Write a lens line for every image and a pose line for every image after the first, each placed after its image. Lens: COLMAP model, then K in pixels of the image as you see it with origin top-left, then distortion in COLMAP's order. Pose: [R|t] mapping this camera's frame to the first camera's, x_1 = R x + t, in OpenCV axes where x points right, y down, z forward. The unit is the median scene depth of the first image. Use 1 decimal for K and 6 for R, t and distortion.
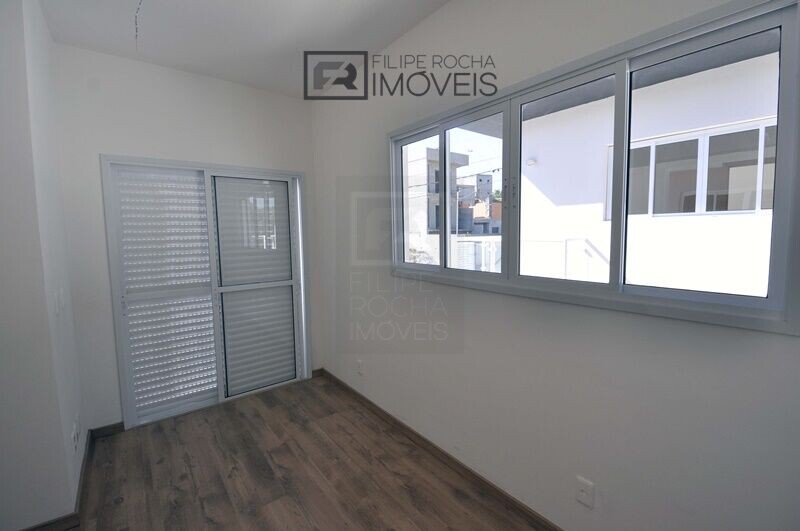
lens RADIAL K [[348.8, 0, 401.7], [0, 348.8, 262.0], [0, 0, 1]] dist [0.020845, -0.024158]
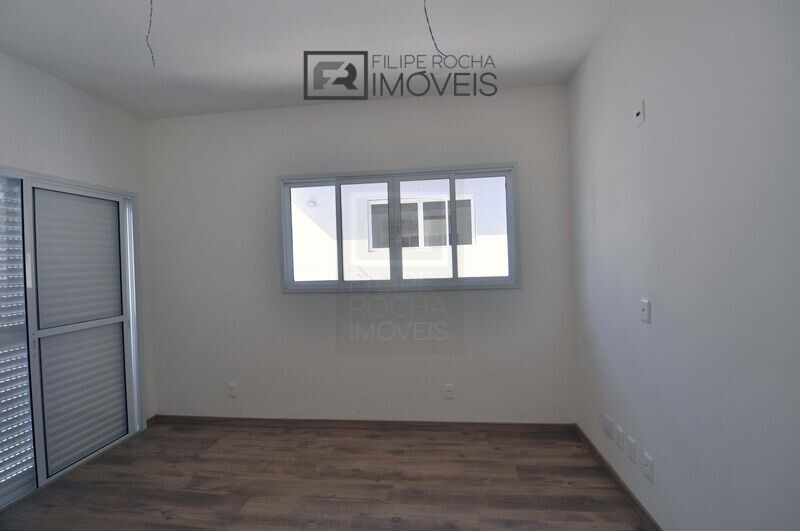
lens RADIAL K [[348.8, 0, 401.7], [0, 348.8, 262.0], [0, 0, 1]] dist [0.020845, -0.024158]
pose [[0.703337, -0.012179, 0.710752, -0.514690], [0.080728, 0.994753, -0.062840, 0.035024], [-0.706258, 0.101575, 0.700630, -0.106082]]
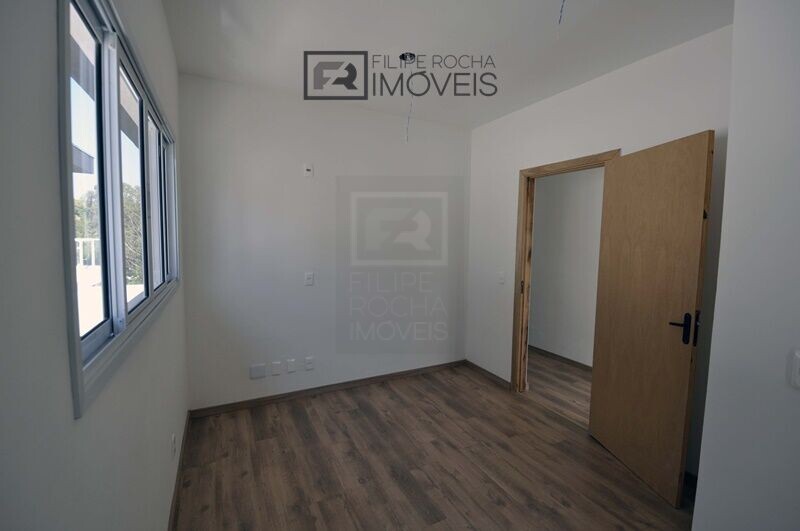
lens RADIAL K [[348.8, 0, 401.7], [0, 348.8, 262.0], [0, 0, 1]] dist [0.020845, -0.024158]
pose [[-0.982390, -0.012918, 0.186395, -0.266439], [0.014685, 0.989183, 0.145950, -0.106494], [-0.186264, 0.146117, -0.971574, 1.120861]]
